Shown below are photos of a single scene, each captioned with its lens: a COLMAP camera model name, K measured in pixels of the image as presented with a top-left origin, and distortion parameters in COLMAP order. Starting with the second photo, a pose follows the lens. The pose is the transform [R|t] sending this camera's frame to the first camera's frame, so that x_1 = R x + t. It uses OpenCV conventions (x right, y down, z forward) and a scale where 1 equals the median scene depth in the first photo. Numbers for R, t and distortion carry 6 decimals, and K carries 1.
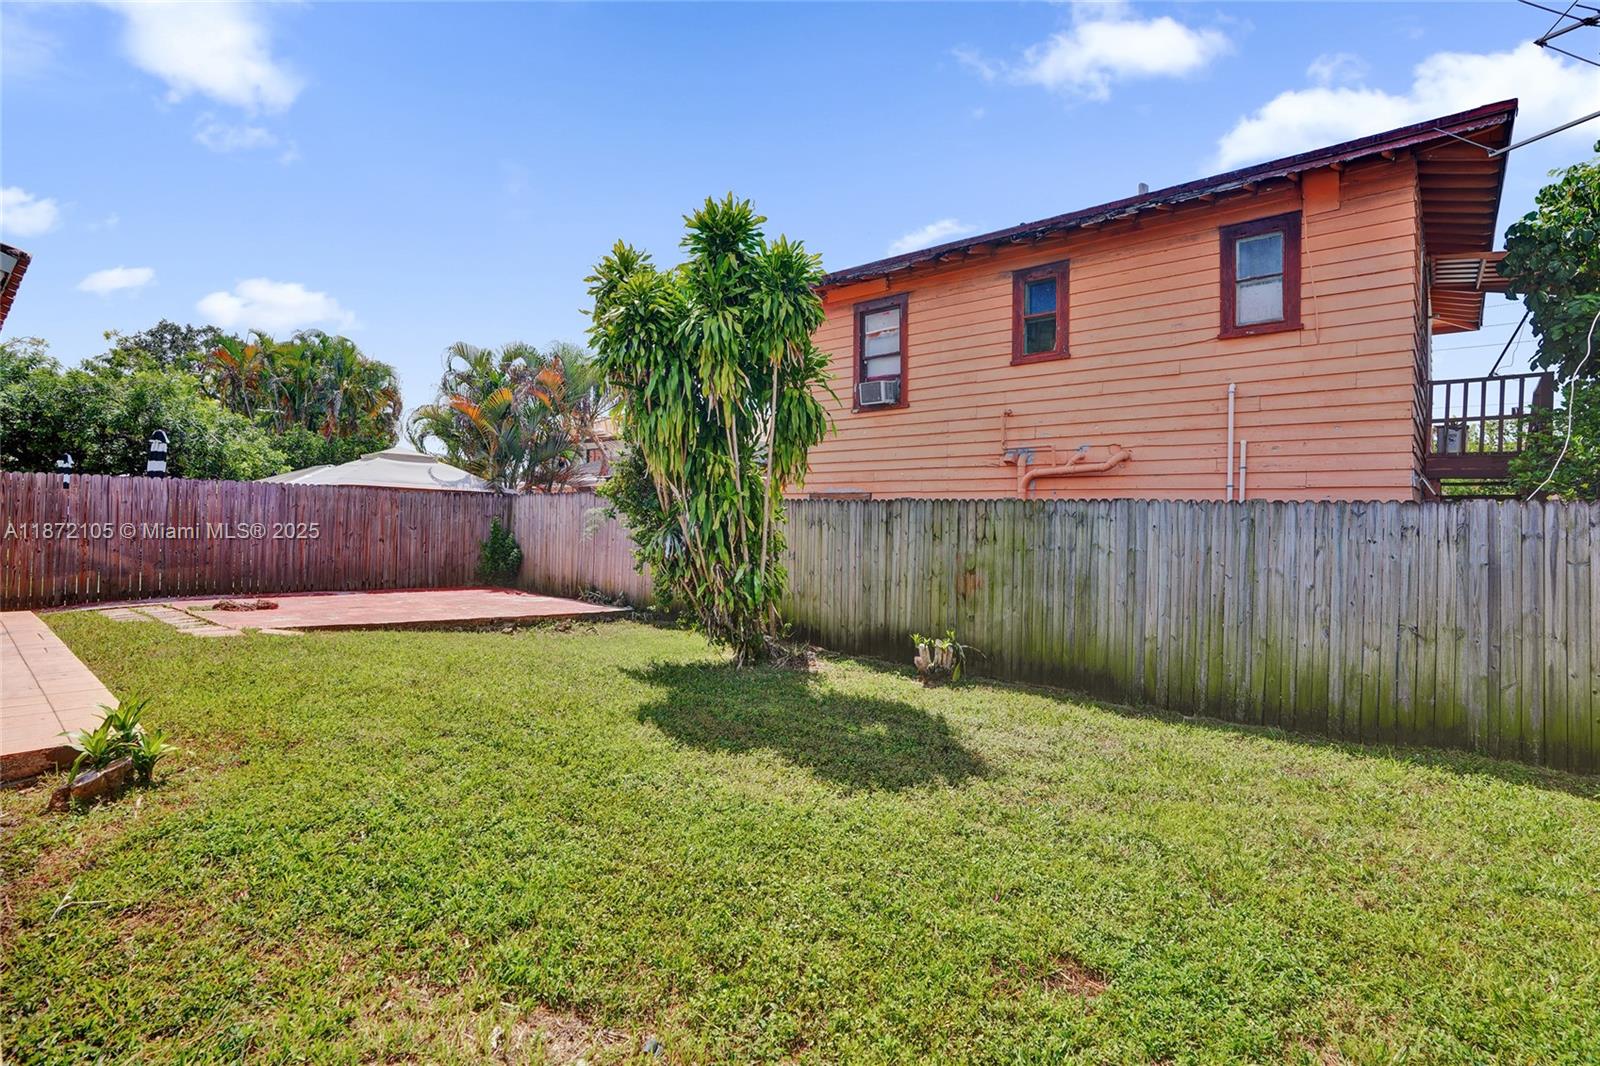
lens RADIAL K [[771.7, 0, 808.3], [0, 771.7, 528.6], [0, 0, 1]] dist [-0.054438, 0.028880]
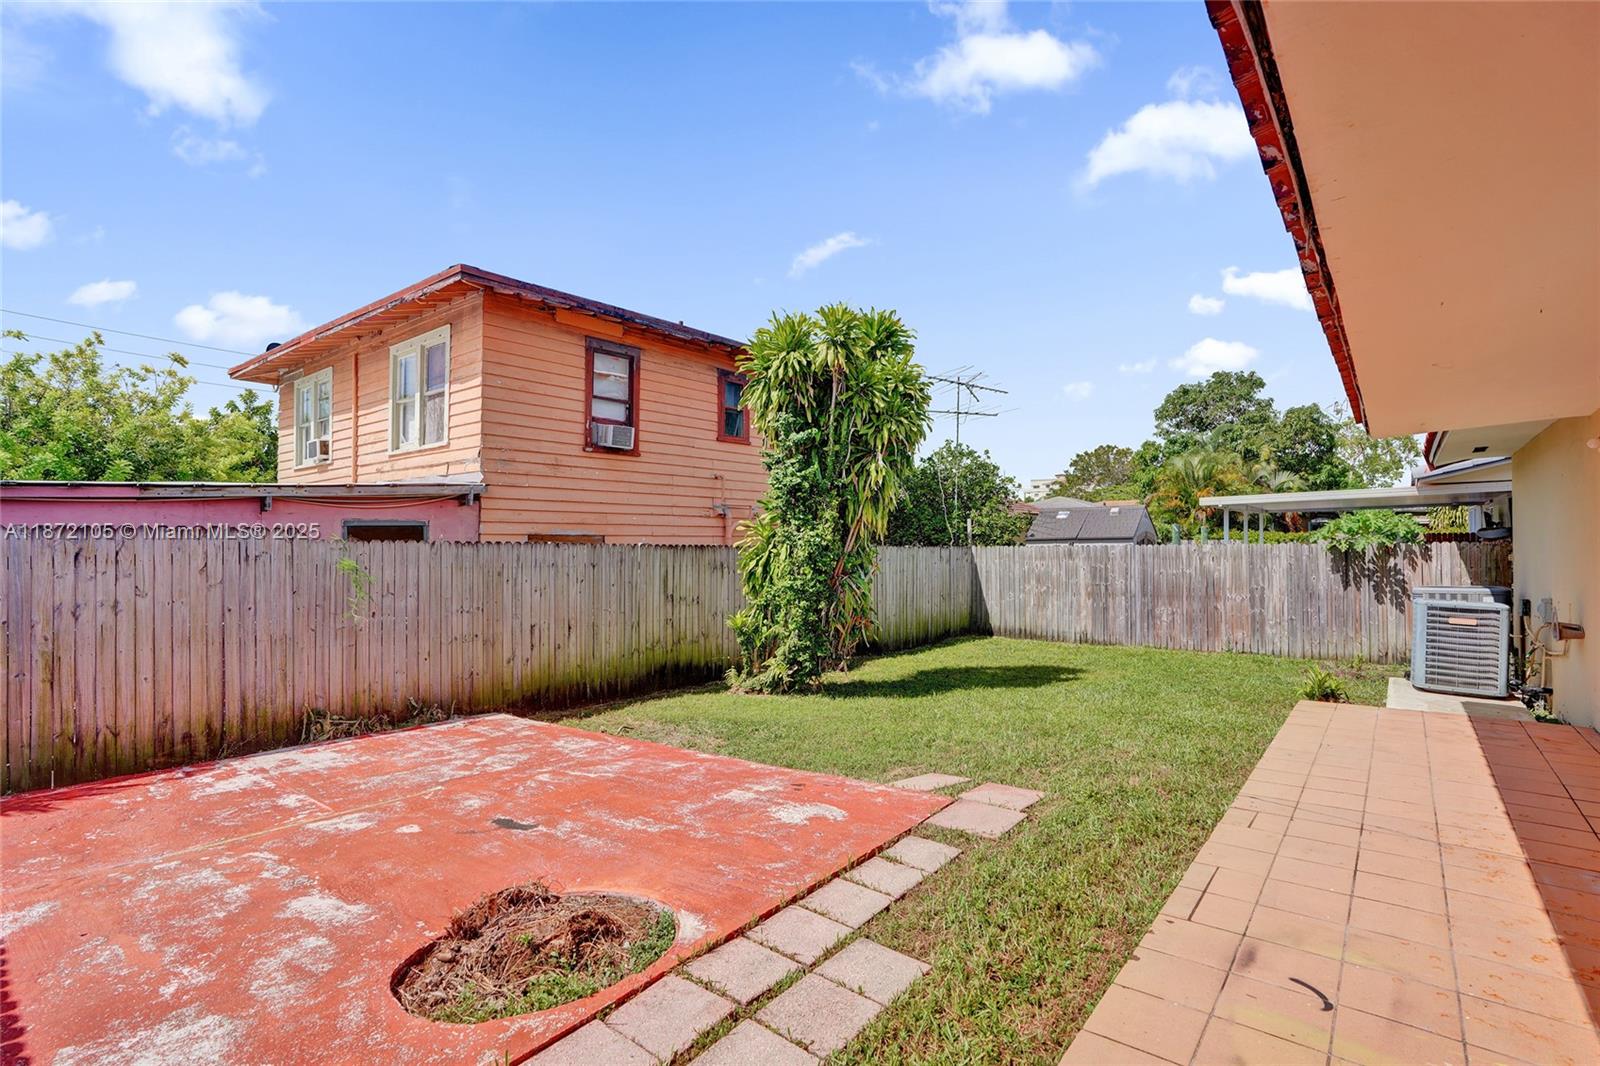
lens RADIAL K [[771.7, 0, 808.3], [0, 771.7, 528.6], [0, 0, 1]] dist [-0.054438, 0.028880]
pose [[-0.048145, 0.019471, 0.998651, -0.947353], [0.031635, 0.999338, -0.017959, -0.031364], [-0.998339, 0.030728, -0.048729, 0.826877]]
